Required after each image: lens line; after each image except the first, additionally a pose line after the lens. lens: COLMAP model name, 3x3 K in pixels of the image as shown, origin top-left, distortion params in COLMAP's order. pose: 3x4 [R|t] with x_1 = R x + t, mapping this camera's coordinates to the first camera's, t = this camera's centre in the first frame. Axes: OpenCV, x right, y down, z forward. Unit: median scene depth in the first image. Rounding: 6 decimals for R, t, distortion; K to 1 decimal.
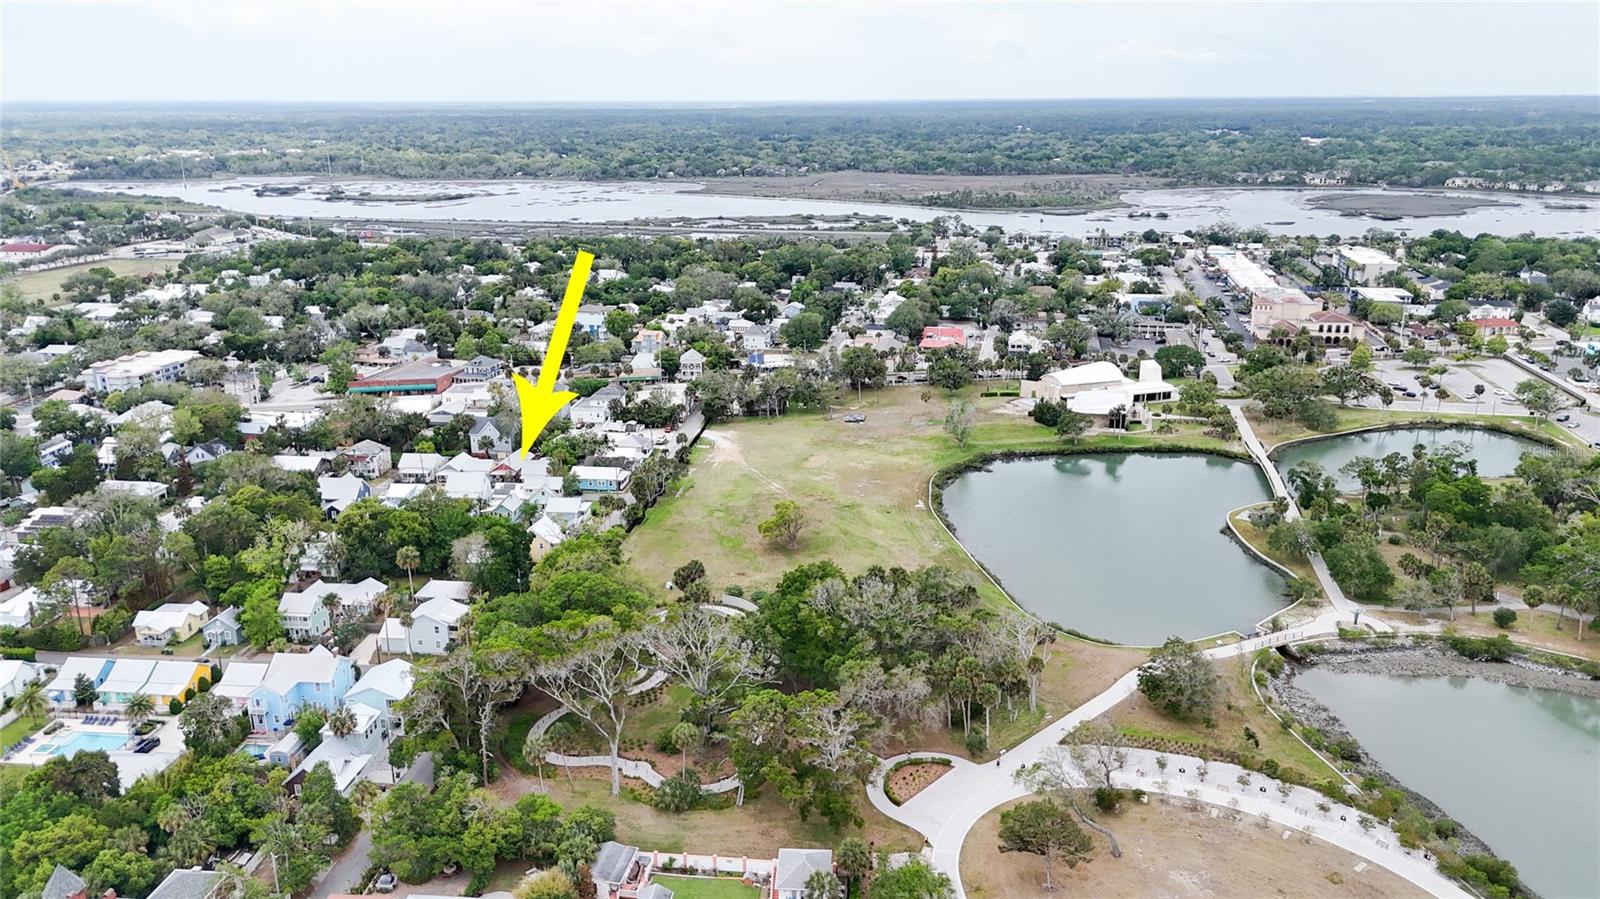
lens RADIAL K [[1174.1, 0, 799.3], [0, 1174.1, 454.5], [0, 0, 1]] dist [0.067224, -0.064662]
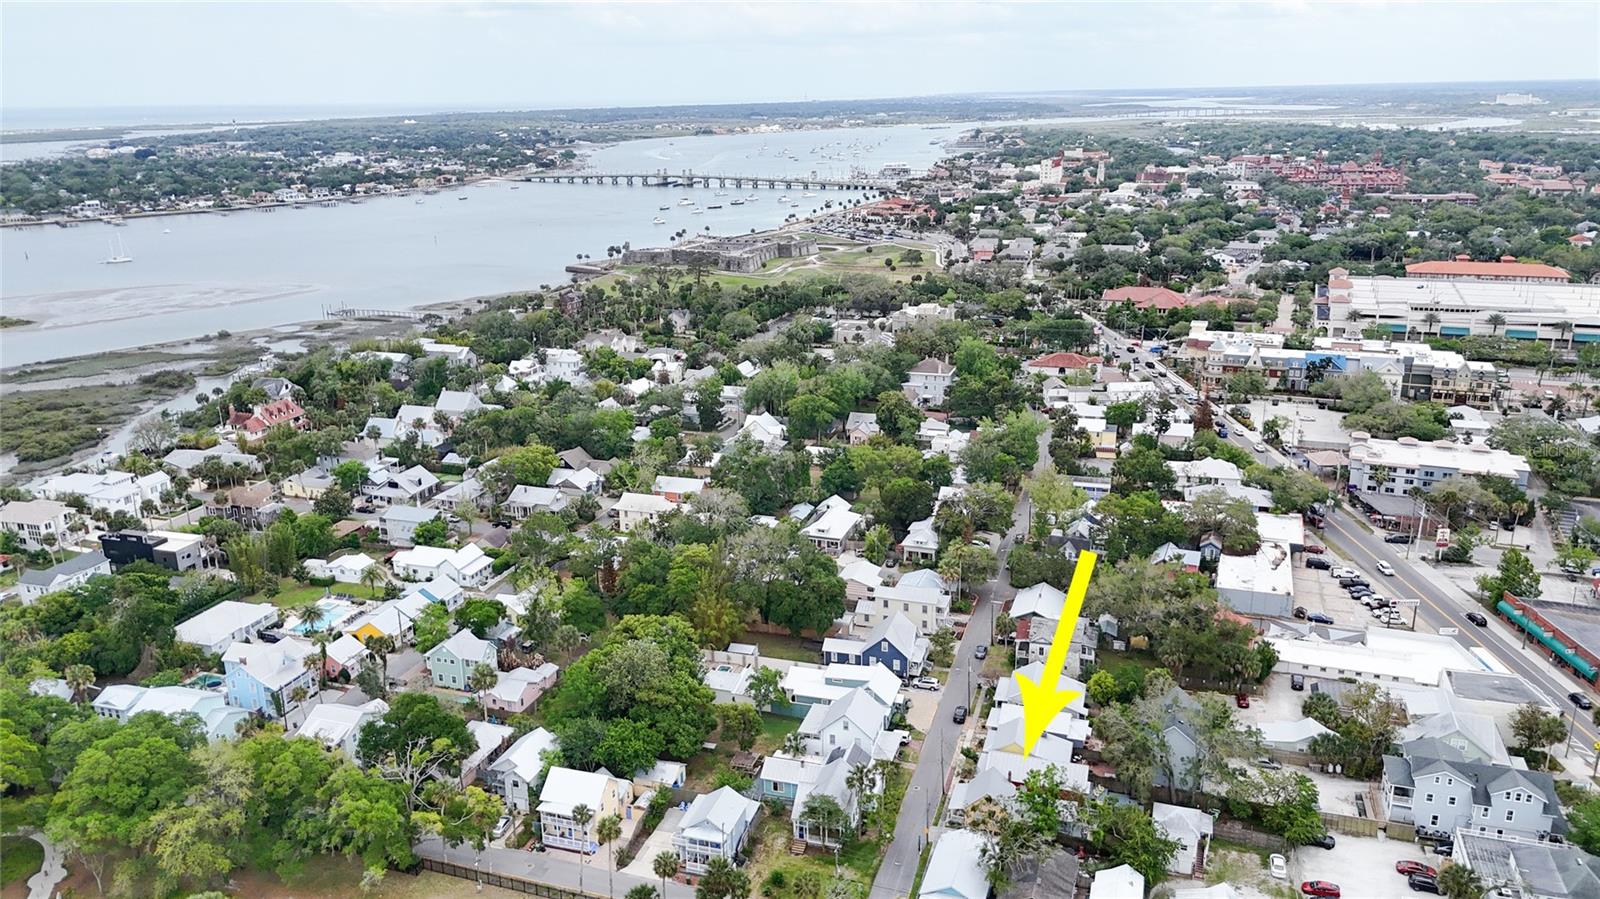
lens RADIAL K [[1174.1, 0, 799.5], [0, 1174.1, 460.2], [0, 0, 1]] dist [0.067224, -0.064662]
pose [[-0.206696, 0.298578, -0.931734, 0.123201], [-0.268781, 0.898332, 0.347500, -0.144151], [0.940762, 0.322259, -0.105429, 0.475500]]
